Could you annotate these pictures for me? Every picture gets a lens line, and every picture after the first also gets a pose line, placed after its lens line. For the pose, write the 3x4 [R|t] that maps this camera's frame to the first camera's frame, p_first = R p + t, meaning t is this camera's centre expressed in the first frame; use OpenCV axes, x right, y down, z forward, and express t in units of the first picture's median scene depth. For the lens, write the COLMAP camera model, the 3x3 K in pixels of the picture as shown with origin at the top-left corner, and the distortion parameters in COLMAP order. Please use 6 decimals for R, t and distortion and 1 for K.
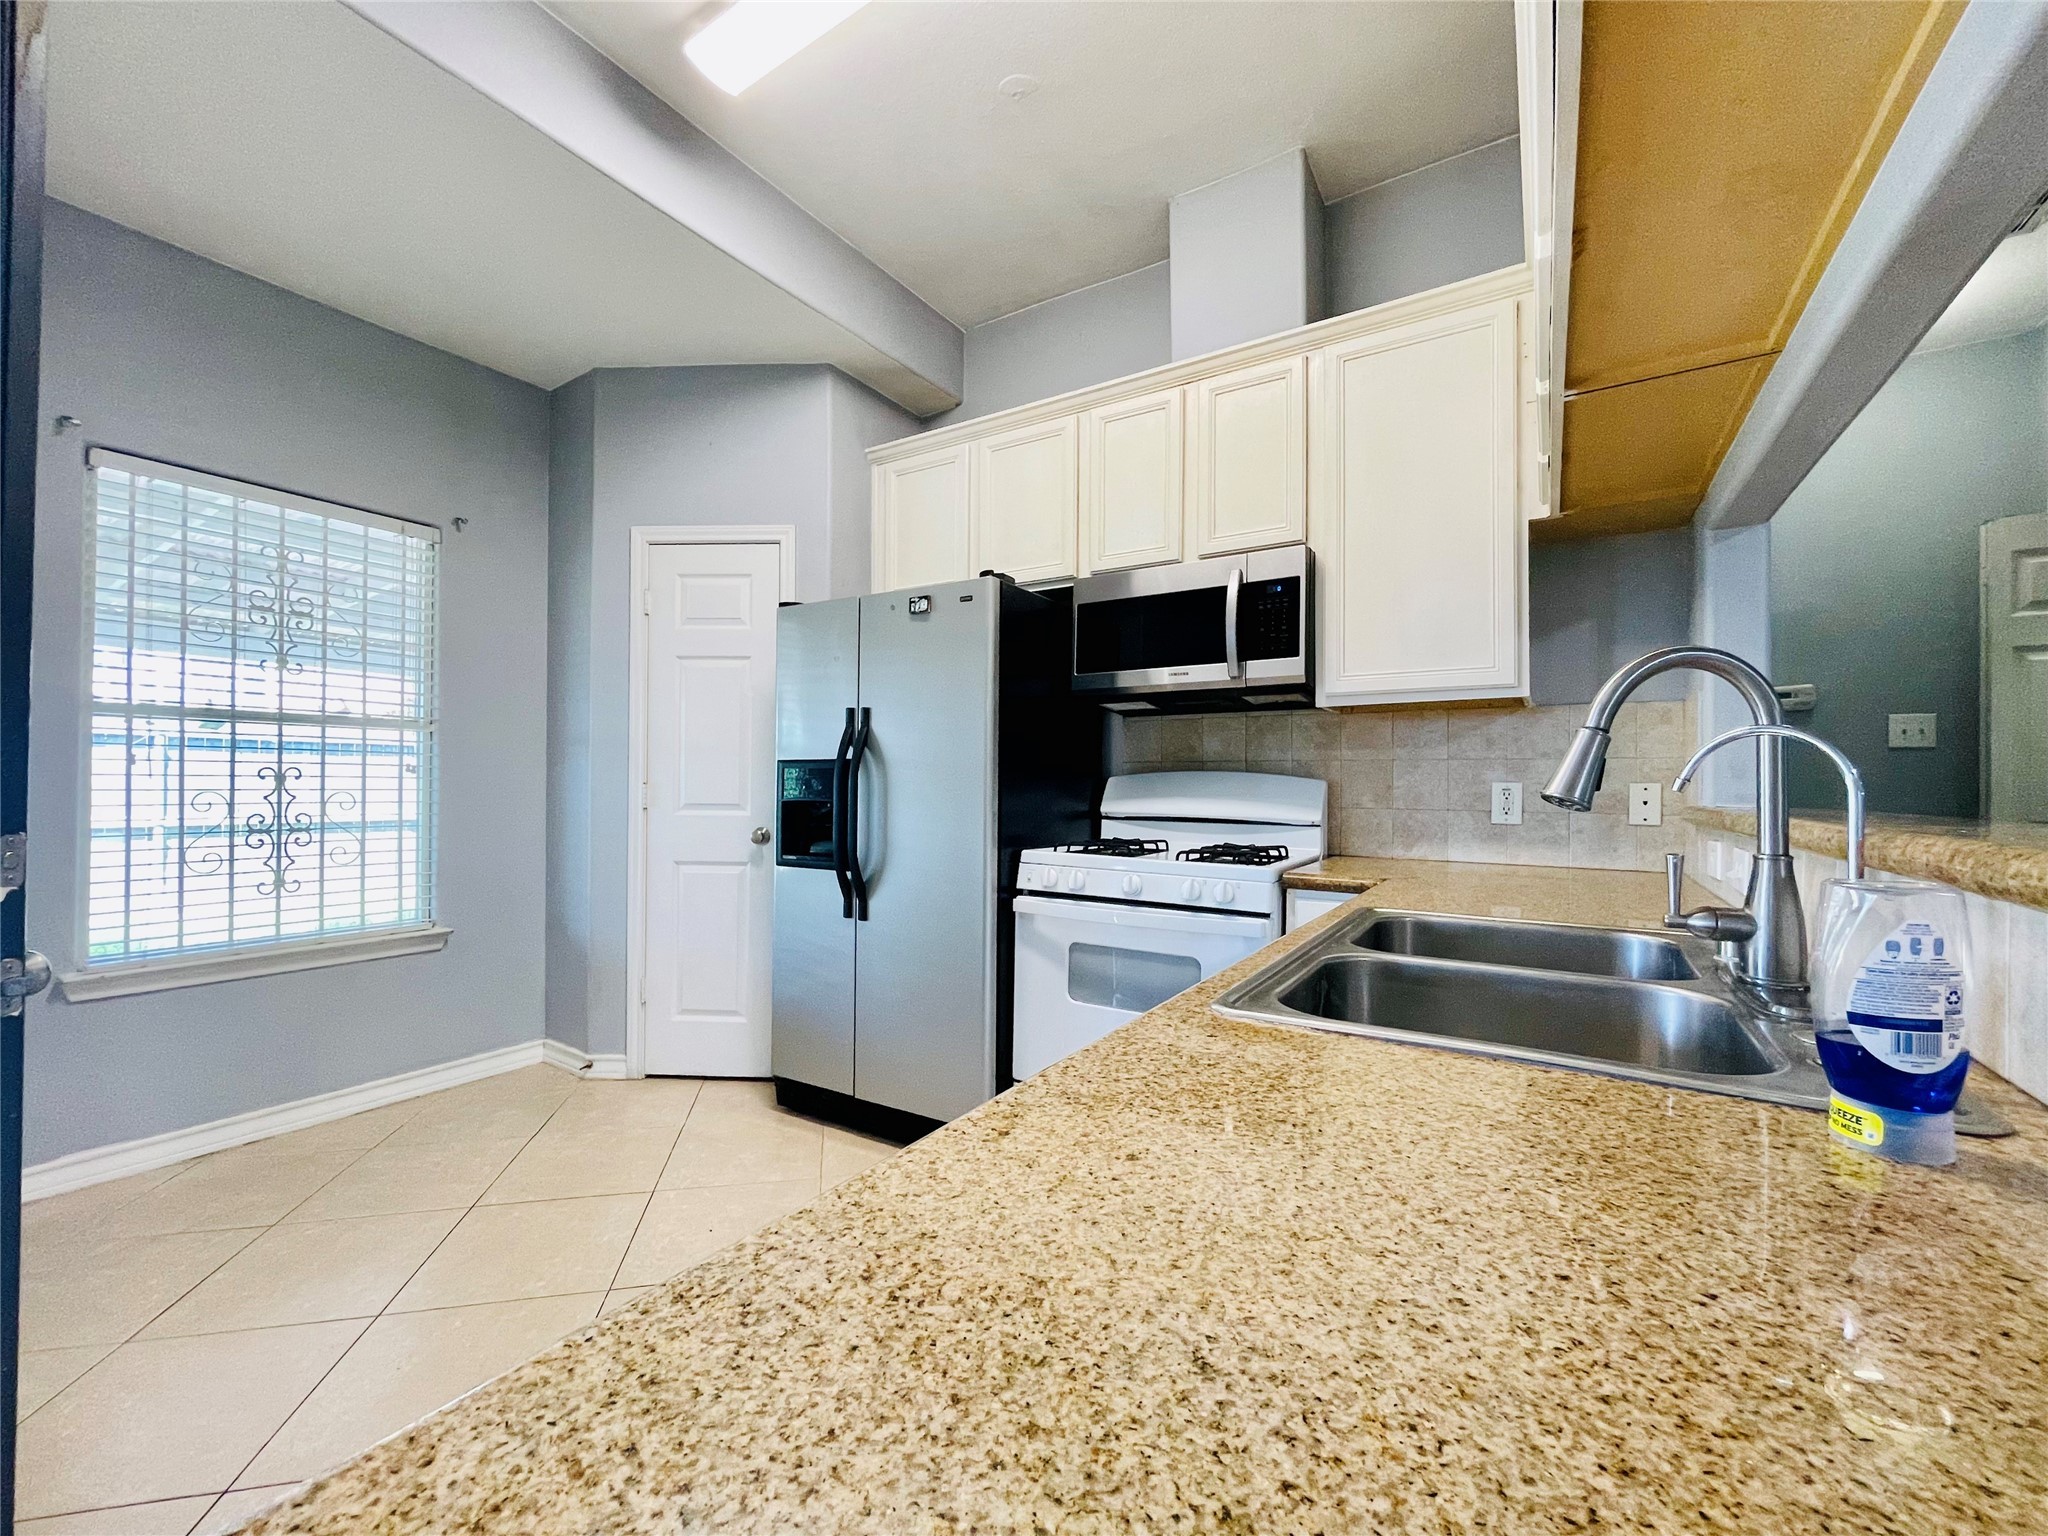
lens RADIAL K [[821.3, 0, 1021.4], [0, 821.3, 783.4], [0, 0, 1]] dist [-0.000073, 0.000680]
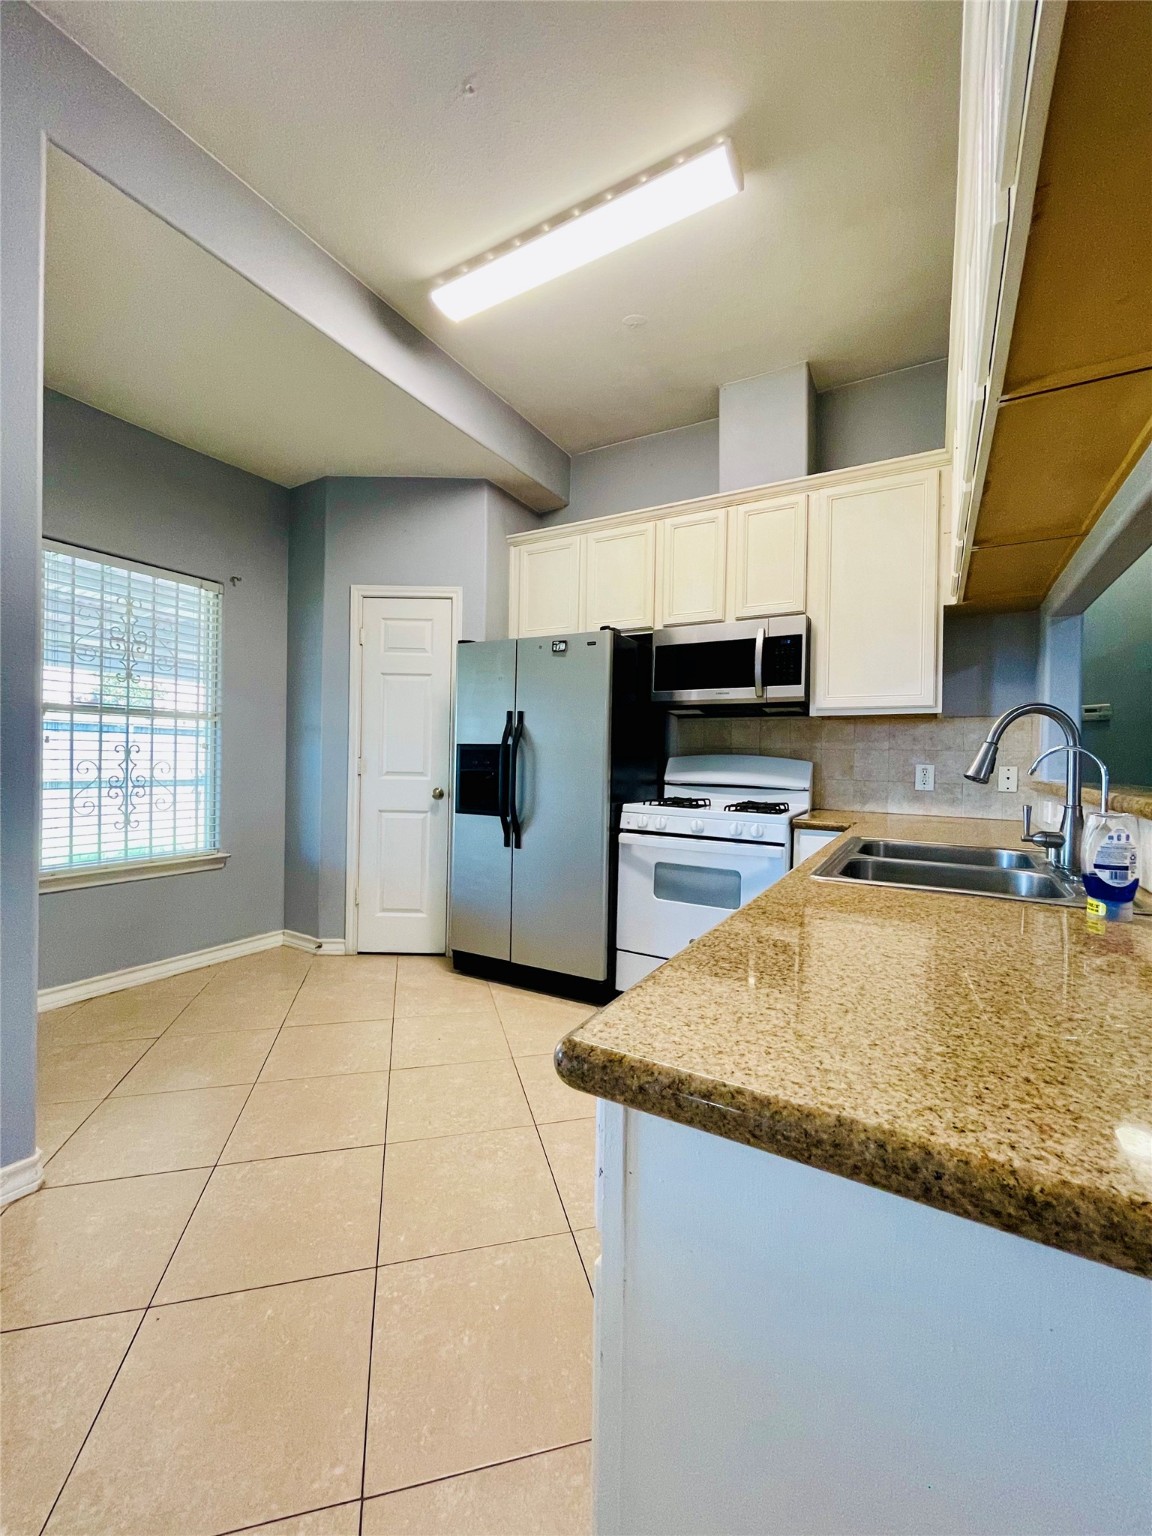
lens RADIAL K [[616.0, 0, 576.7], [0, 616.0, 767.0], [0, 0, 1]] dist [-0.000073, 0.000680]
pose [[0.998889, 0.011179, 0.045781, -0.138858], [-0.011901, 0.999809, 0.015529, -0.006752], [-0.045598, -0.016056, 0.998831, -0.167563]]
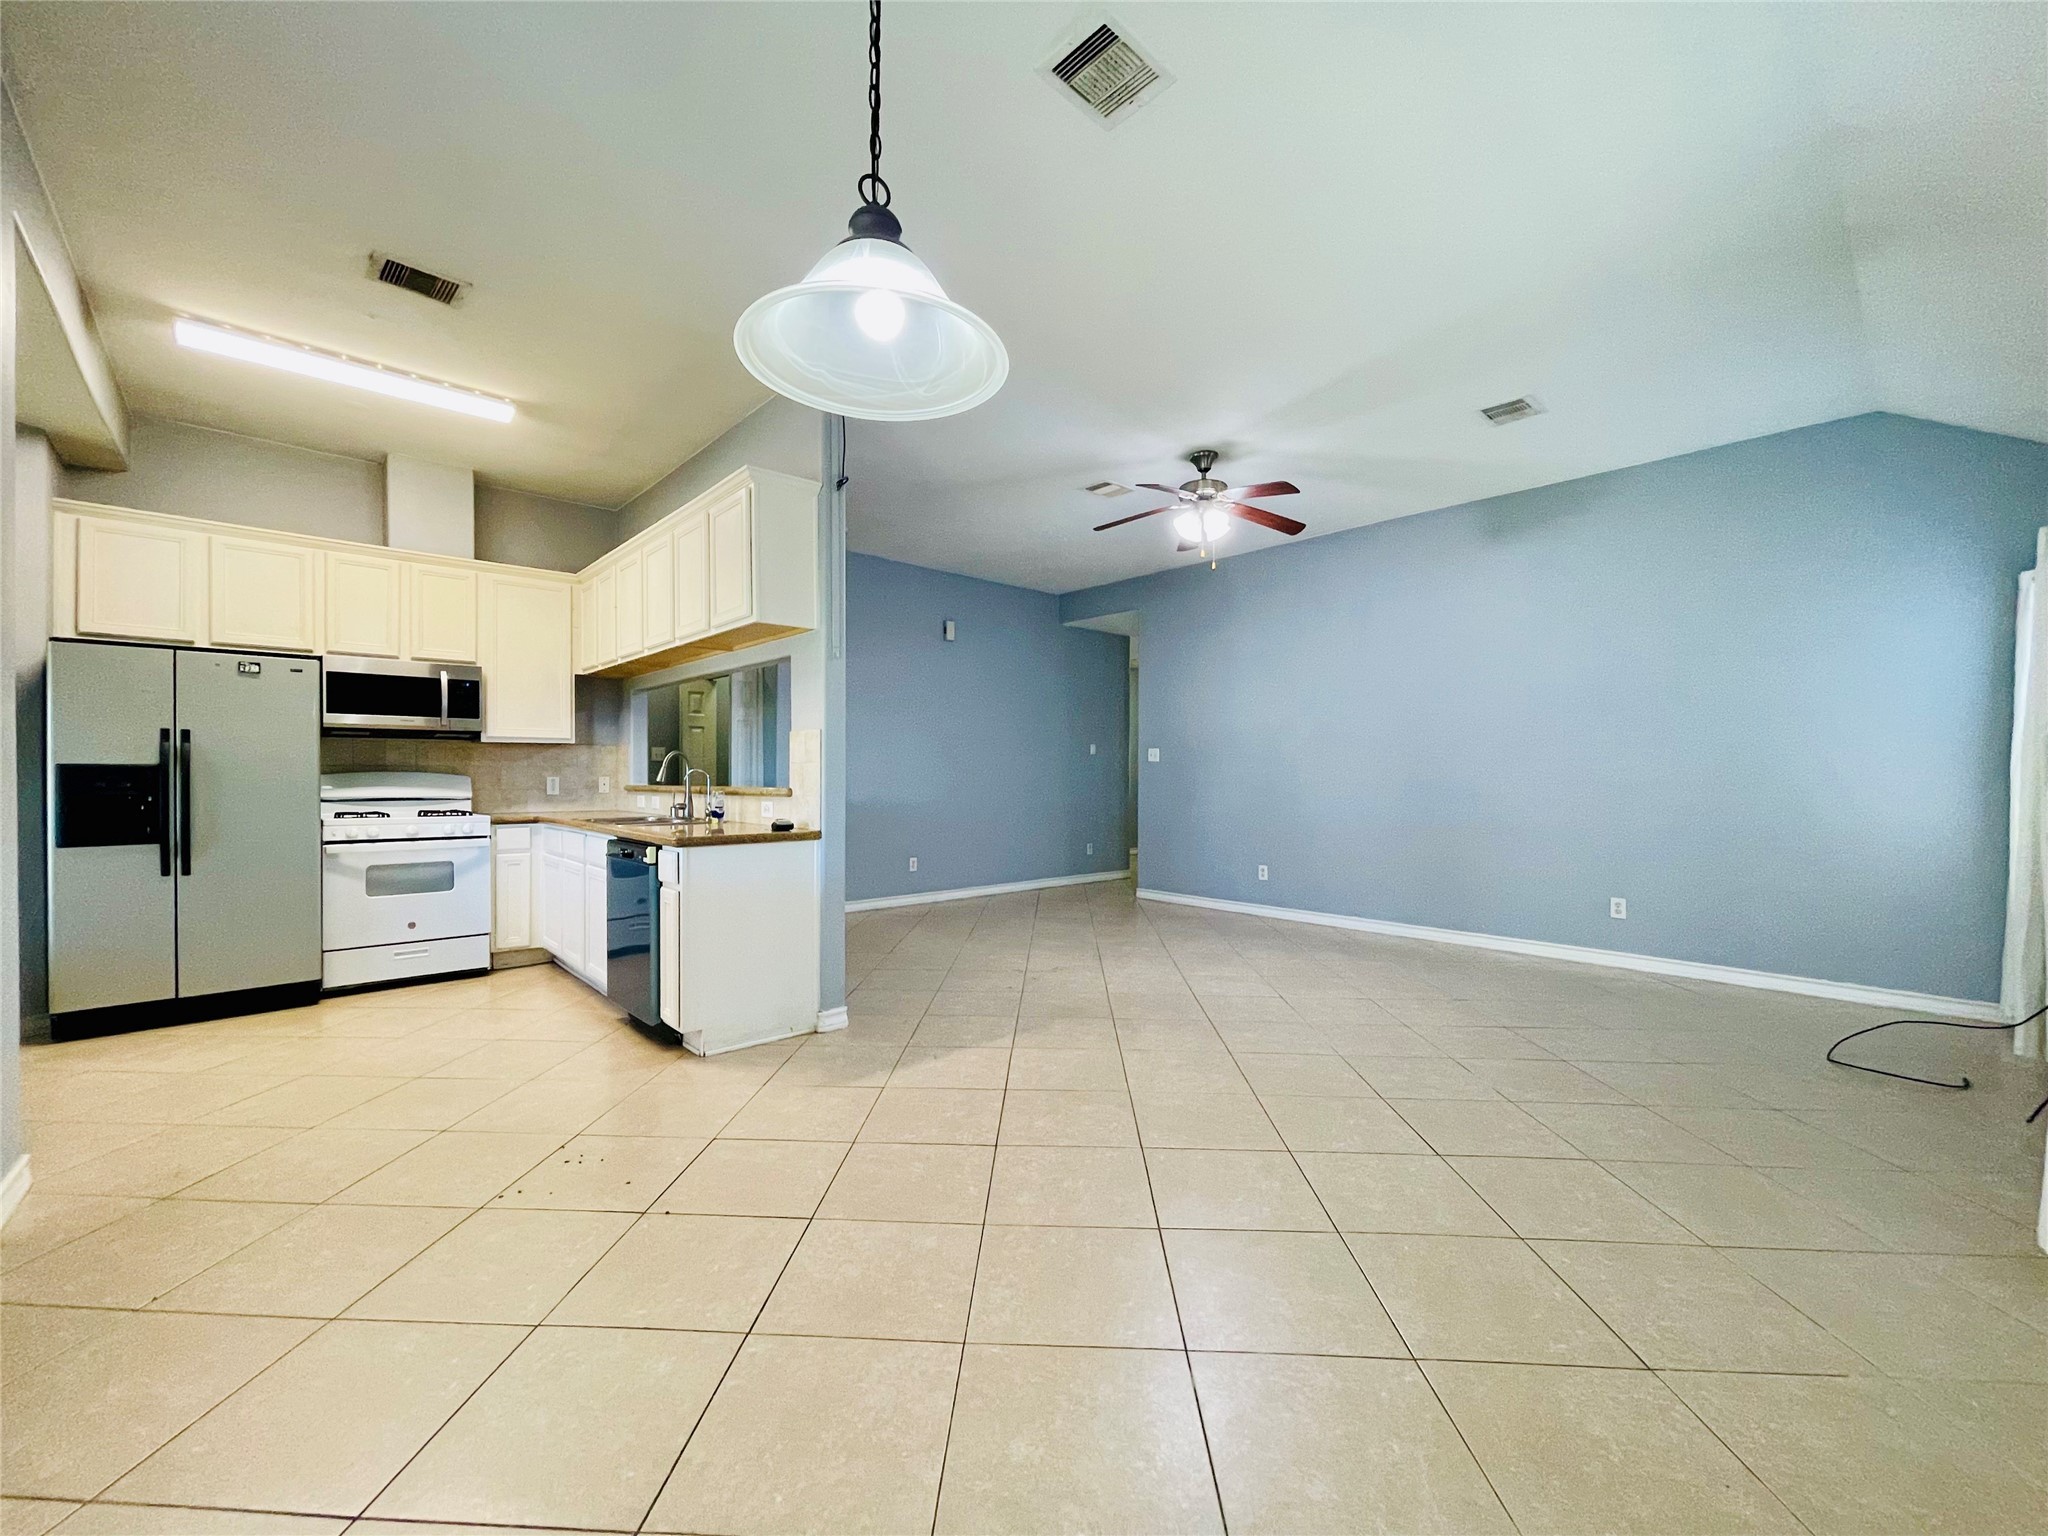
lens RADIAL K [[821.3, 0, 1022.2], [0, 821.3, 773.8], [0, 0, 1]] dist [-0.000073, 0.000680]
pose [[0.248382, -0.006807, 0.968638, -1.257882], [0.002666, 0.999976, 0.006344, -0.019544], [-0.968658, 0.001007, 0.248395, -0.817925]]
